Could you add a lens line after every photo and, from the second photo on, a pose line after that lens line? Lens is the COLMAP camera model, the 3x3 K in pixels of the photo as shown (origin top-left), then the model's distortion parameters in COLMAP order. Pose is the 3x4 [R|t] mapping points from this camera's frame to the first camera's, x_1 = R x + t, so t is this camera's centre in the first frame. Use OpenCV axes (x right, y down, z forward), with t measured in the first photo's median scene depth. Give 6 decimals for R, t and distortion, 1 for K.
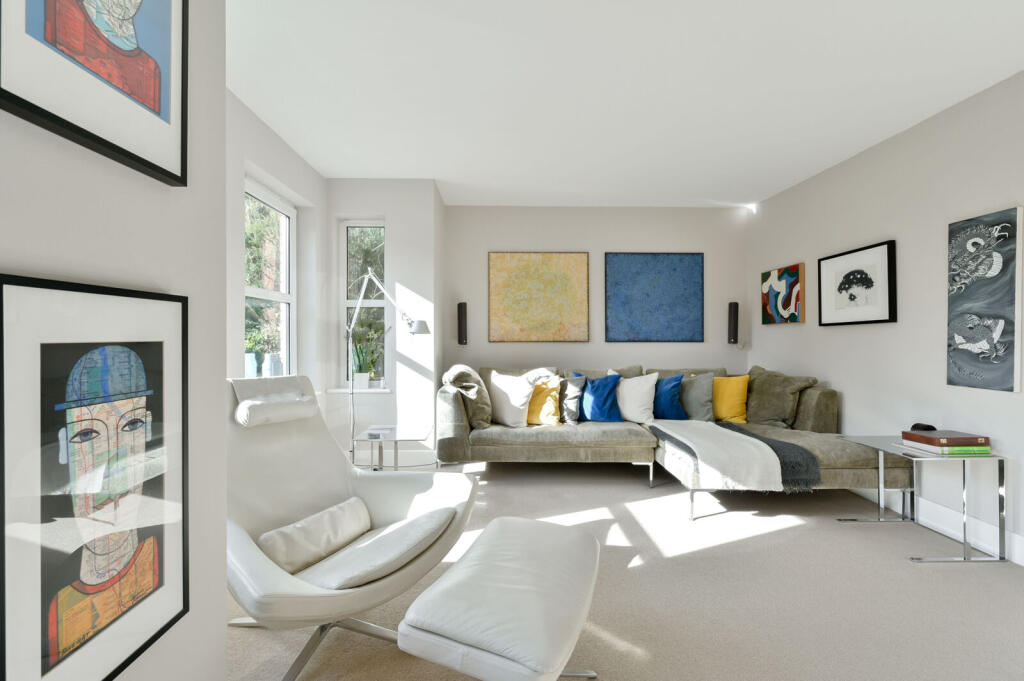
lens RADIAL K [[404.2, 0, 513.4], [0, 404.2, 338.3], [0, 0, 1]] dist [-0.000634, 0.000089]
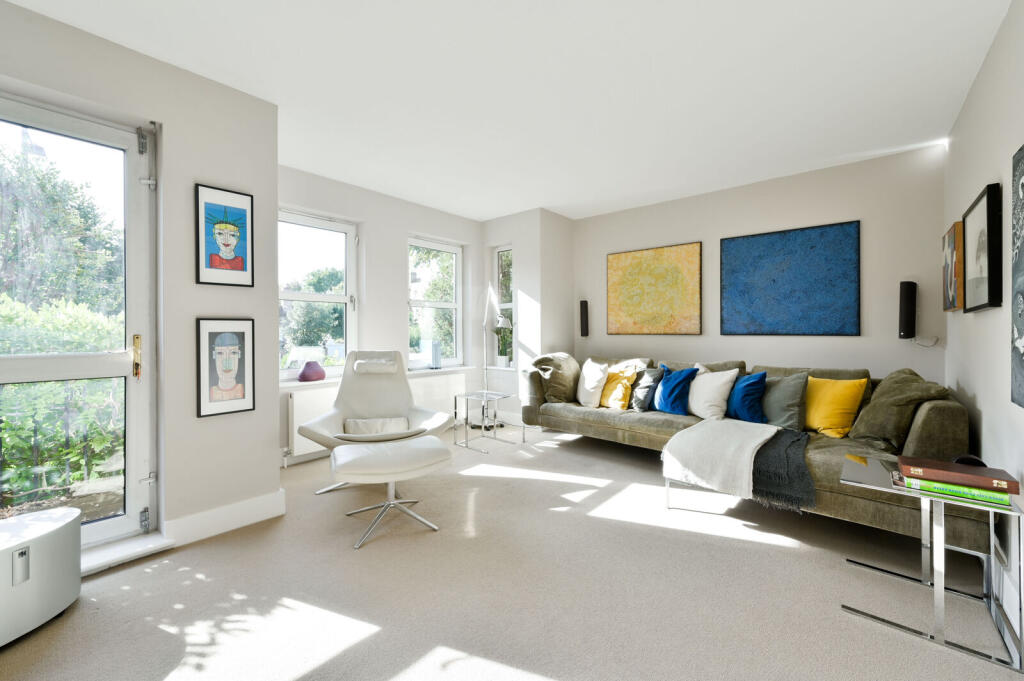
lens RADIAL K [[407.4, 0, 514.5], [0, 407.4, 330.0], [0, 0, 1]] dist [-0.001122, -0.000065]
pose [[0.745992, -0.001774, -0.665953, 0.591685], [0.000225, 0.999997, -0.002413, 0.000077], [0.665955, 0.001650, 0.745990, -0.021981]]
